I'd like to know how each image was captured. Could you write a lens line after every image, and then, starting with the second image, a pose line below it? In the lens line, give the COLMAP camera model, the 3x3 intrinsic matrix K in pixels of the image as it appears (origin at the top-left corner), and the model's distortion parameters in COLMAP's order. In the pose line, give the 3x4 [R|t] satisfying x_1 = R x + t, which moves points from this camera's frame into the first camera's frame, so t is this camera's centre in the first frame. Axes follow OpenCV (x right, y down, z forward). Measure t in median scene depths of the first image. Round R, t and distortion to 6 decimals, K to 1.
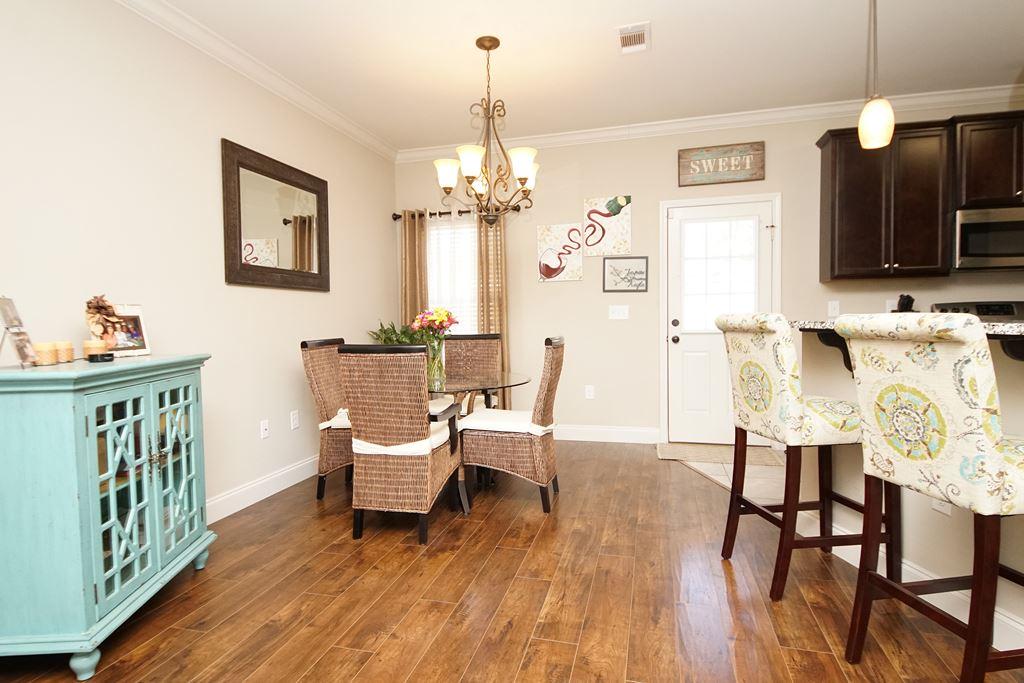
lens RADIAL K [[551.6, 0, 500.9], [0, 551.6, 340.6], [0, 0, 1]] dist [0.032015, -0.028186]
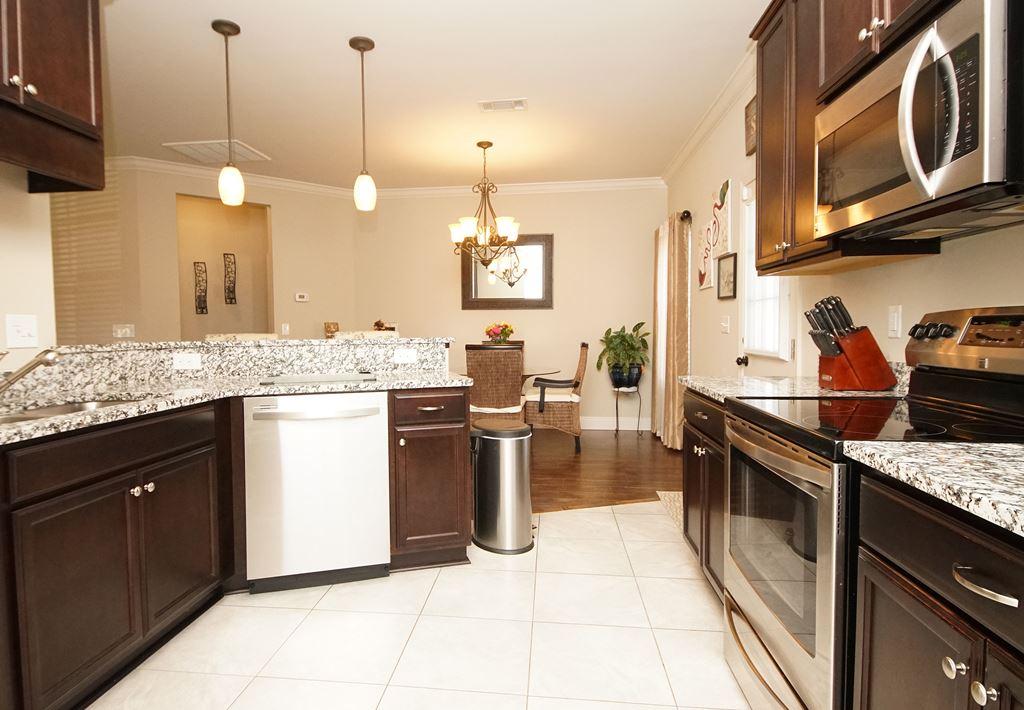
lens RADIAL K [[570.9, 0, 477.9], [0, 570.9, 354.3], [0, 0, 1]] dist [0.001947, -0.005153]
pose [[0.137216, 0.061541, -0.988628, 1.166898], [-0.034942, 0.997748, 0.057259, -0.048809], [0.989925, 0.026688, 0.139057, 0.604979]]
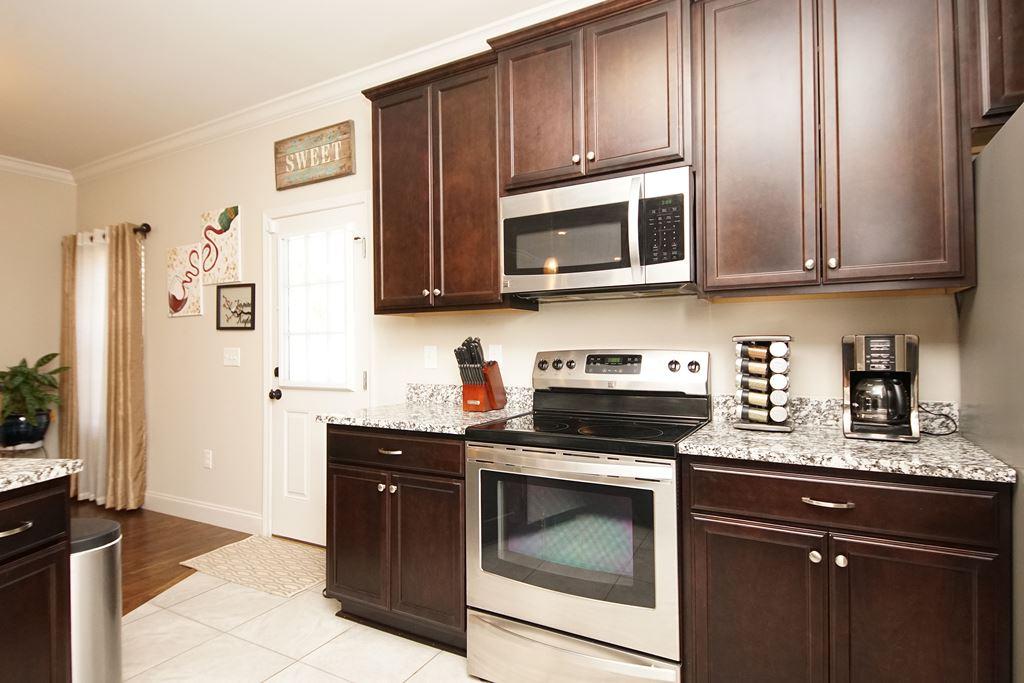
lens RADIAL K [[551.6, 0, 498.0], [0, 551.6, 339.8], [0, 0, 1]] dist [0.032015, -0.028186]
pose [[0.968072, 0.004717, -0.250628, 0.890146], [-0.018044, 0.998541, -0.050903, -0.048379], [0.250022, 0.053800, 0.966744, 0.402261]]
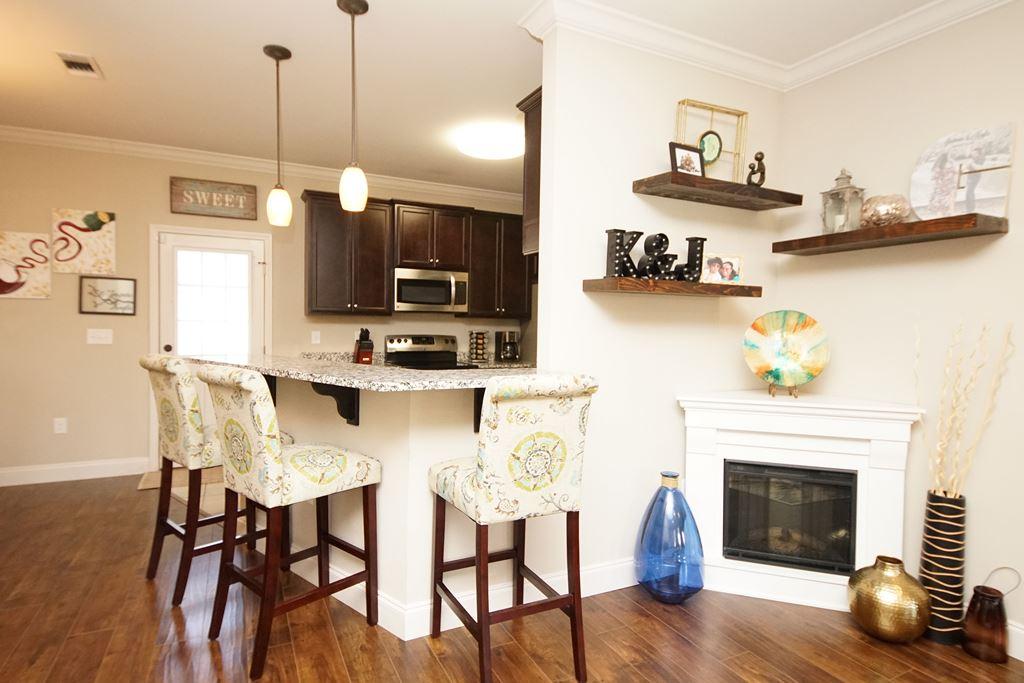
lens RADIAL K [[551.6, 0, 505.5], [0, 551.6, 339.3], [0, 0, 1]] dist [0.032015, -0.028186]
pose [[0.749352, 0.011137, 0.662078, 0.123105], [0.000574, 0.999847, -0.017469, -0.034361], [-0.662172, 0.013470, 0.749231, -0.169402]]
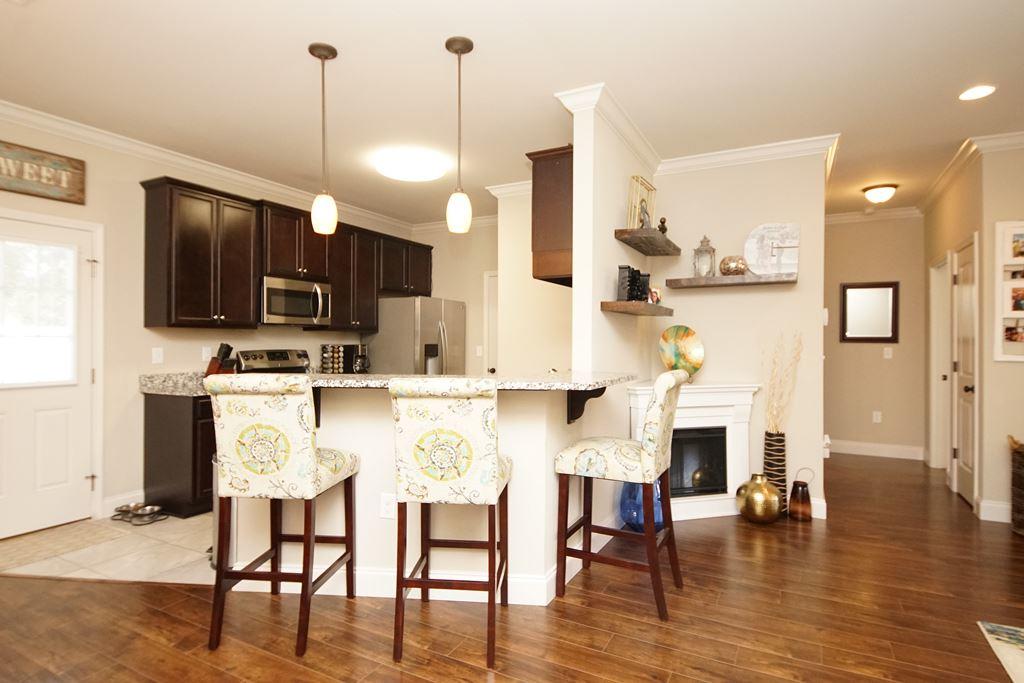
lens RADIAL K [[551.6, 0, 504.9], [0, 551.6, 339.9], [0, 0, 1]] dist [0.032015, -0.028186]
pose [[0.222975, 0.019397, 0.974631, -0.228153], [0.035585, 0.998974, -0.028023, -0.037771], [-0.974174, 0.040931, 0.222056, 0.200772]]
